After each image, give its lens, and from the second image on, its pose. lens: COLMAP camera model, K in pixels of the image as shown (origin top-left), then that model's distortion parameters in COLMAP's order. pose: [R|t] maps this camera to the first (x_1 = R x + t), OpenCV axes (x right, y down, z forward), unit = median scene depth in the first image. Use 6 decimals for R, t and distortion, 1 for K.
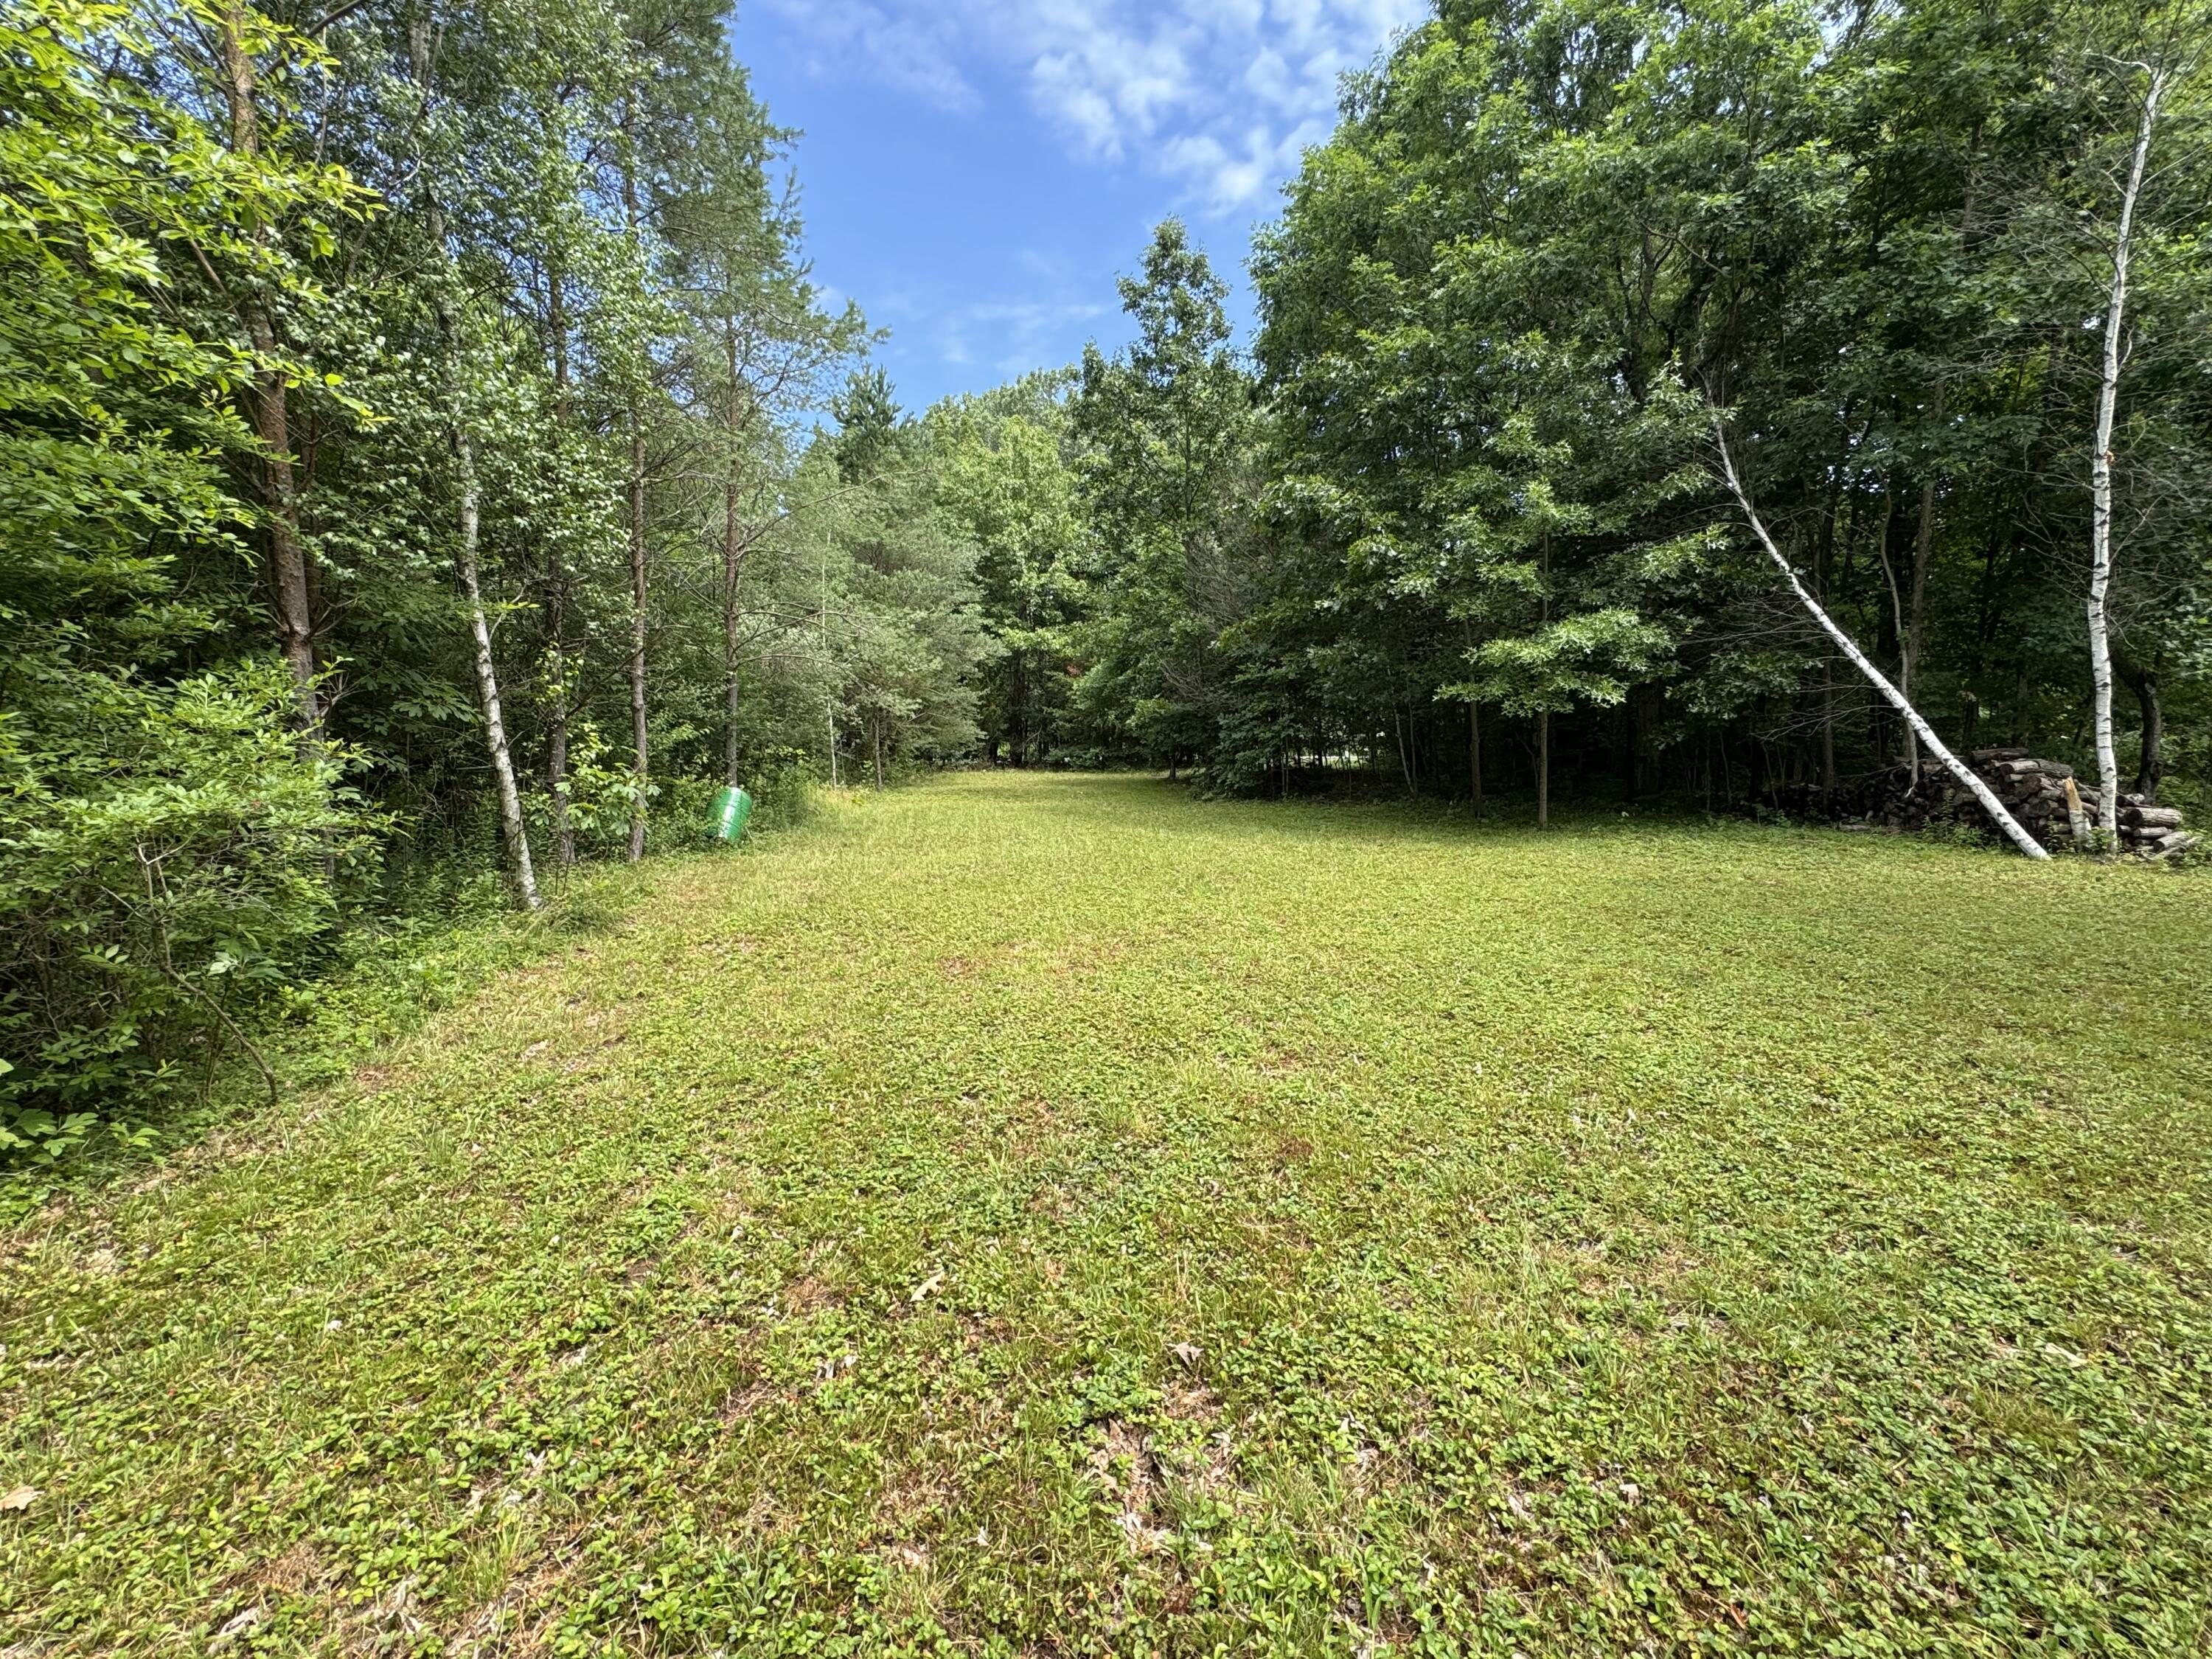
lens RADIAL K [[960.3, 0, 1106.0], [0, 960.3, 829.5], [0, 0, 1]] dist [0.001611, 0.000010]
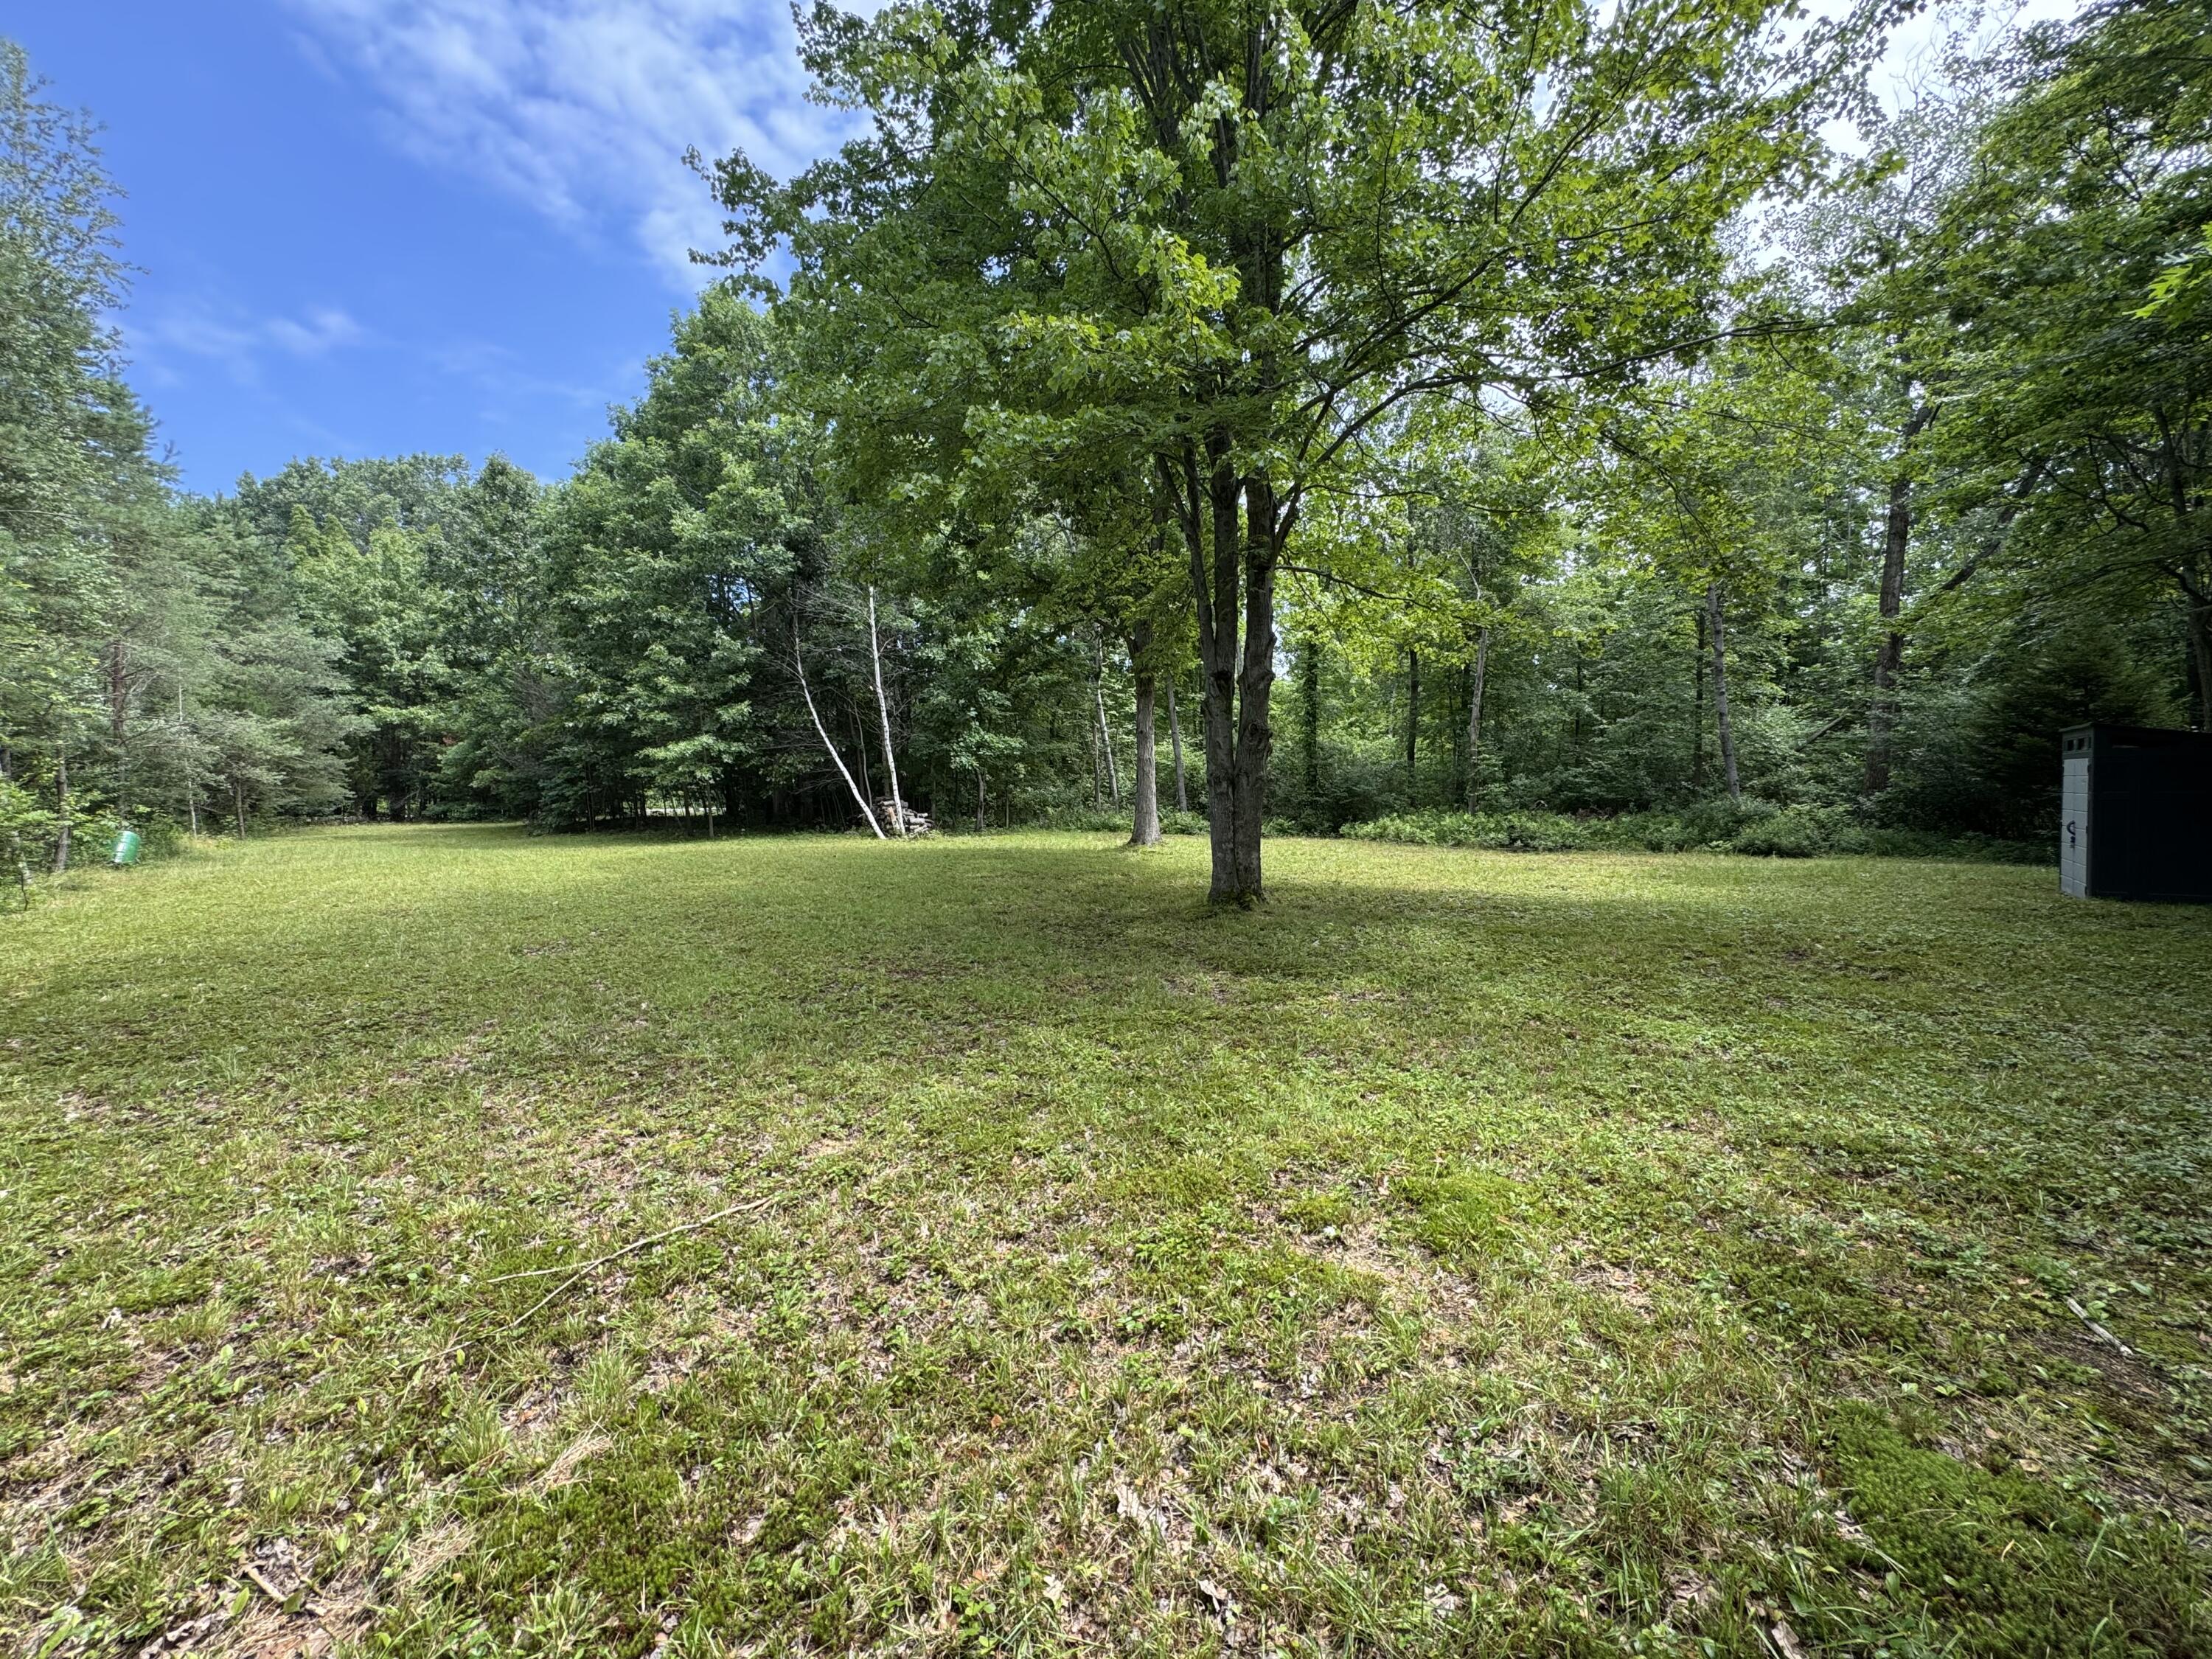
lens RADIAL K [[879.1, 0, 1106.0], [0, 879.1, 829.5], [0, 0, 1]] dist [-0.002430, -0.000147]
pose [[0.845331, -0.031878, 0.533290, 0.121416], [0.059333, 0.997645, -0.034416, 0.060035], [-0.530937, 0.060735, 0.845232, -0.644611]]
